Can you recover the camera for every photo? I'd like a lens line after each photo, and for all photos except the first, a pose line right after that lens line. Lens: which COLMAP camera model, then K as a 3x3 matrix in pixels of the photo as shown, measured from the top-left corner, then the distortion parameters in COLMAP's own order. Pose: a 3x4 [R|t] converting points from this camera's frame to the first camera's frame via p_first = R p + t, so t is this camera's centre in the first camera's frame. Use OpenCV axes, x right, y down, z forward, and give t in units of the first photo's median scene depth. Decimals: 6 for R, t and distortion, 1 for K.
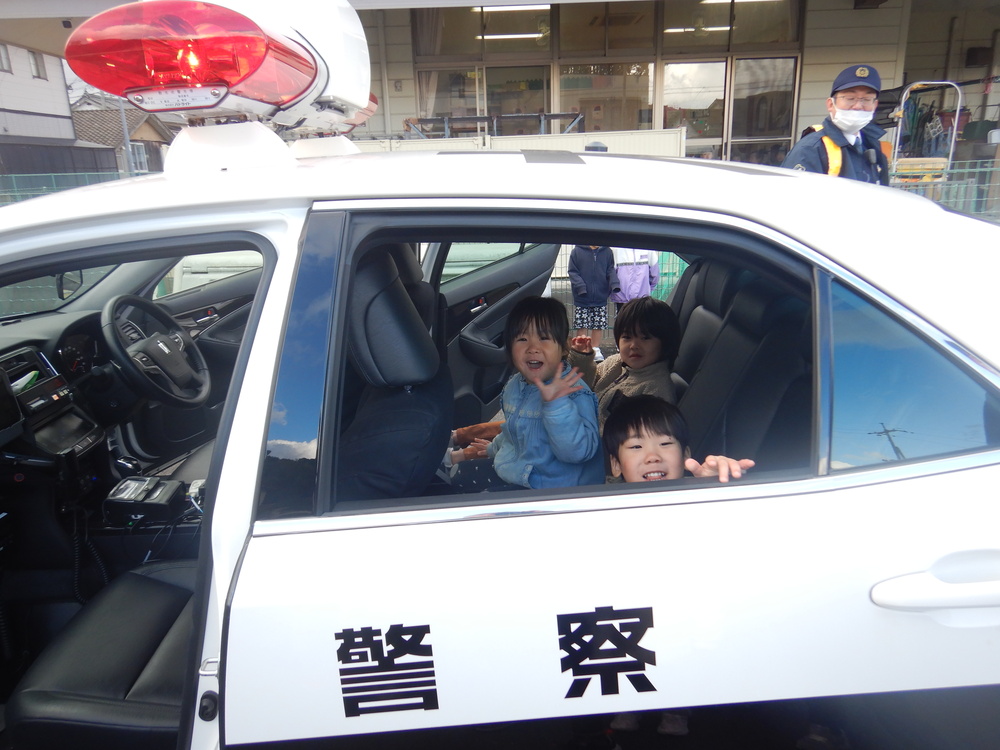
lens RADIAL K [[713.7, 0, 496.9], [0, 713.7, 373.6], [0, 0, 1]] dist [0.013374, -0.006249]
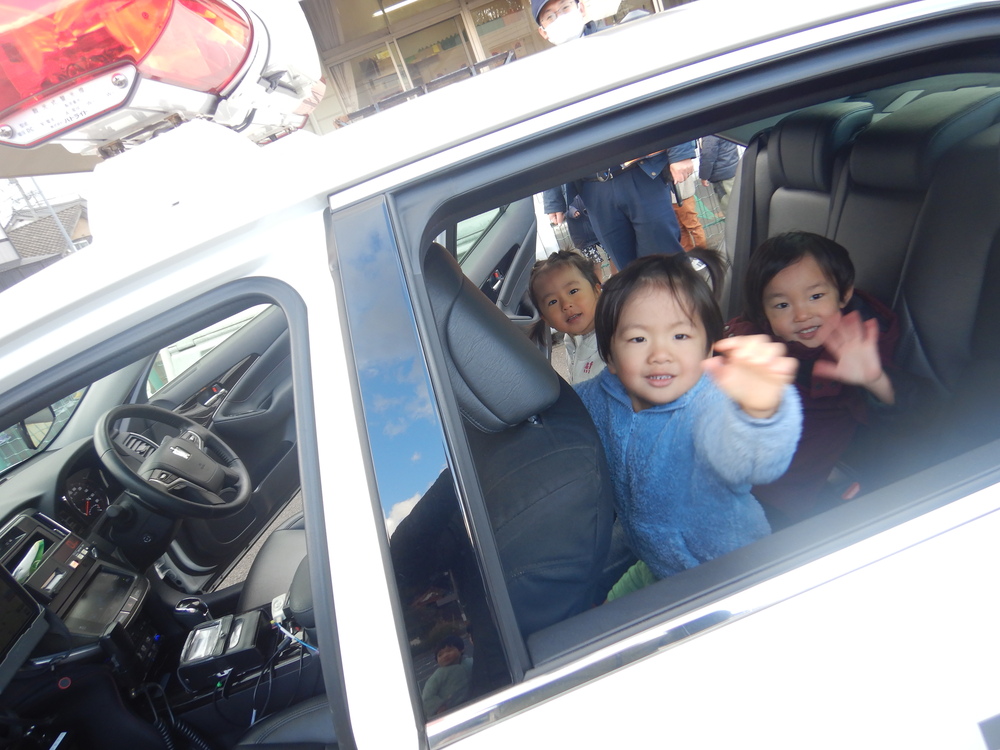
lens RADIAL K [[713.7, 0, 497.1], [0, 713.7, 375.5], [0, 0, 1]] dist [0.013374, -0.006249]
pose [[0.944625, -0.327670, -0.017780, -0.084163], [0.328138, 0.943692, 0.042089, -0.038672], [0.002988, -0.045592, 0.998956, 0.198704]]
